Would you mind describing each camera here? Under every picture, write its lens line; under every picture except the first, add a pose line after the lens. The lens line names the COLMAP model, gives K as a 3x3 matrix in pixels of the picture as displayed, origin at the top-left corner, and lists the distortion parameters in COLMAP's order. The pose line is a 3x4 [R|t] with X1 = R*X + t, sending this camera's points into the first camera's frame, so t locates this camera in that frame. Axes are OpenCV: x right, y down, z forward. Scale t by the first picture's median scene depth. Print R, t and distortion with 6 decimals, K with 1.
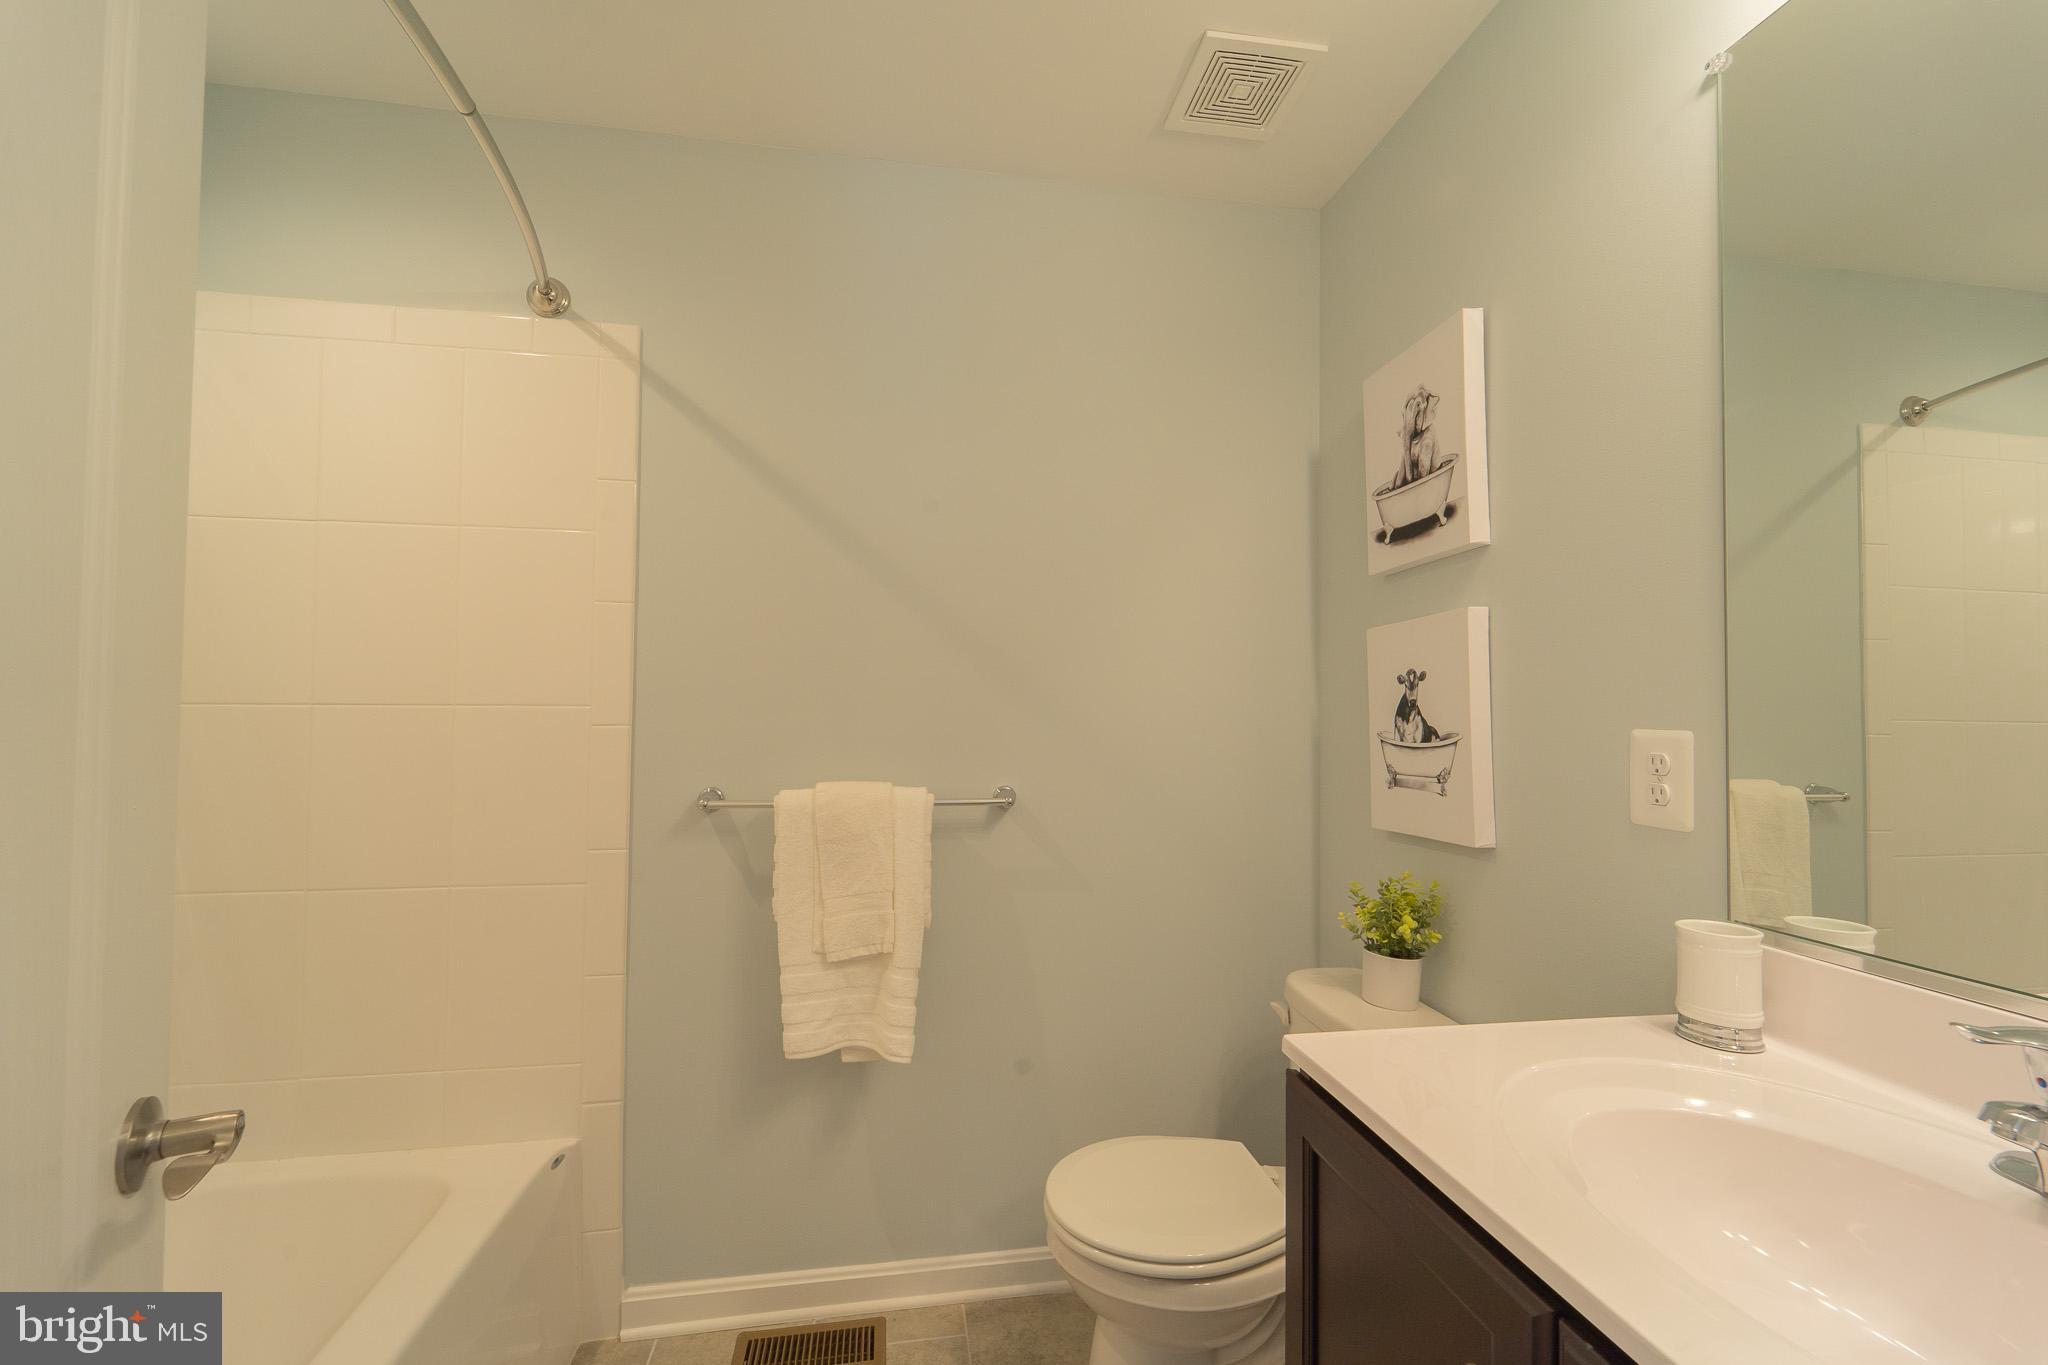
lens RADIAL K [[821.2, 0, 1020.3], [0, 821.2, 691.4], [0, 0, 1]] dist [-0.002960, -0.000419]
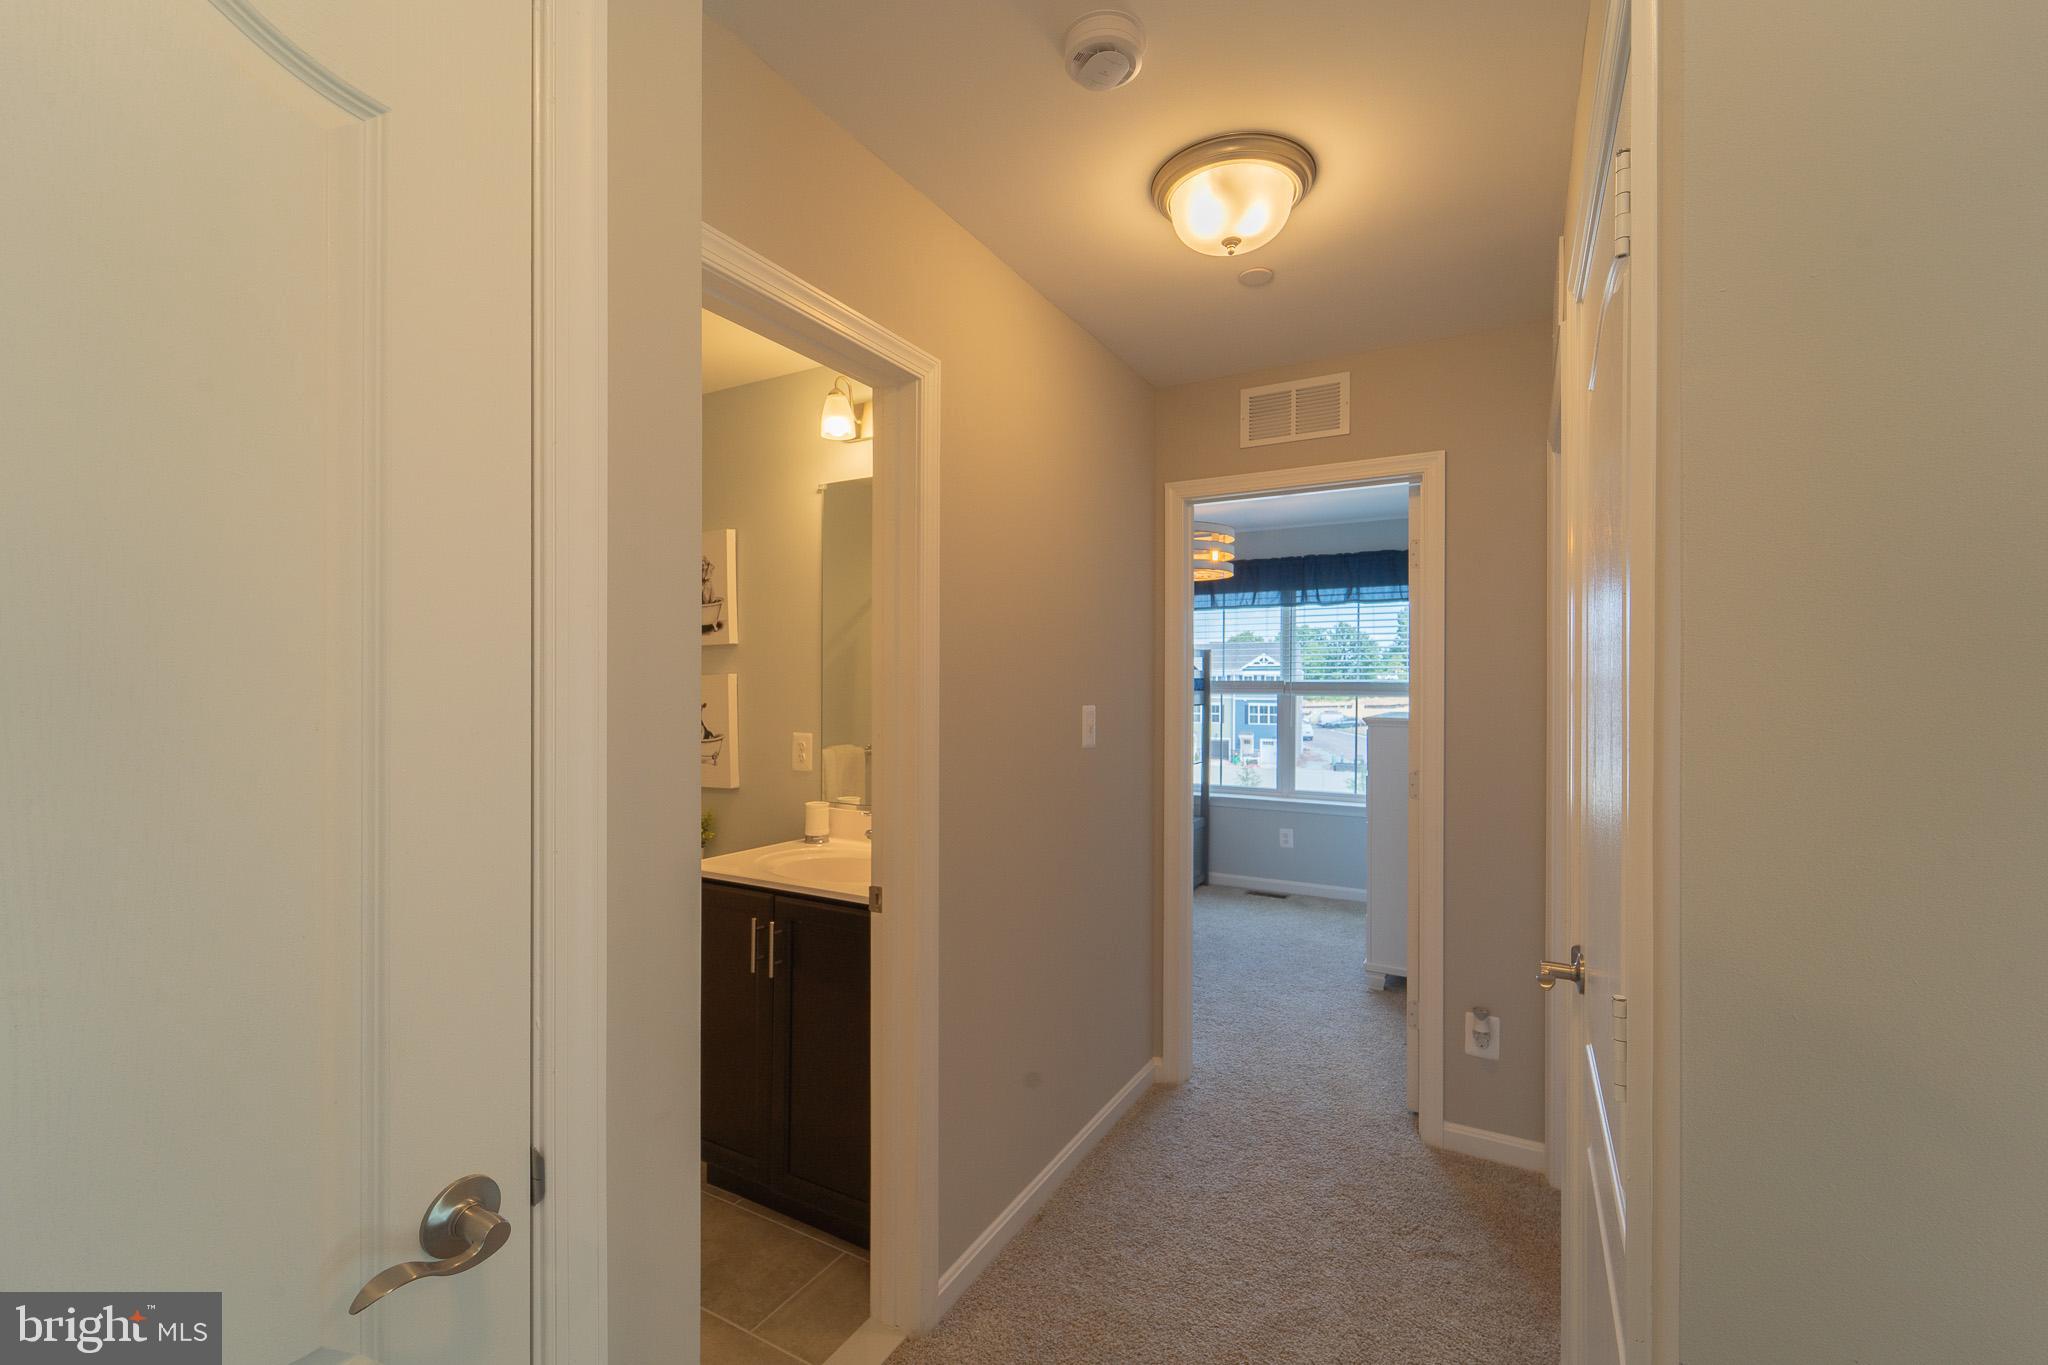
lens RADIAL K [[821.2, 0, 1029.9], [0, 821.2, 688.4], [0, 0, 1]] dist [-0.002960, -0.000419]
pose [[0.607993, -0.008248, 0.793900, -0.812530], [-0.015528, 0.999631, 0.022277, -0.156962], [-0.793791, -0.025872, 0.607641, -1.106253]]
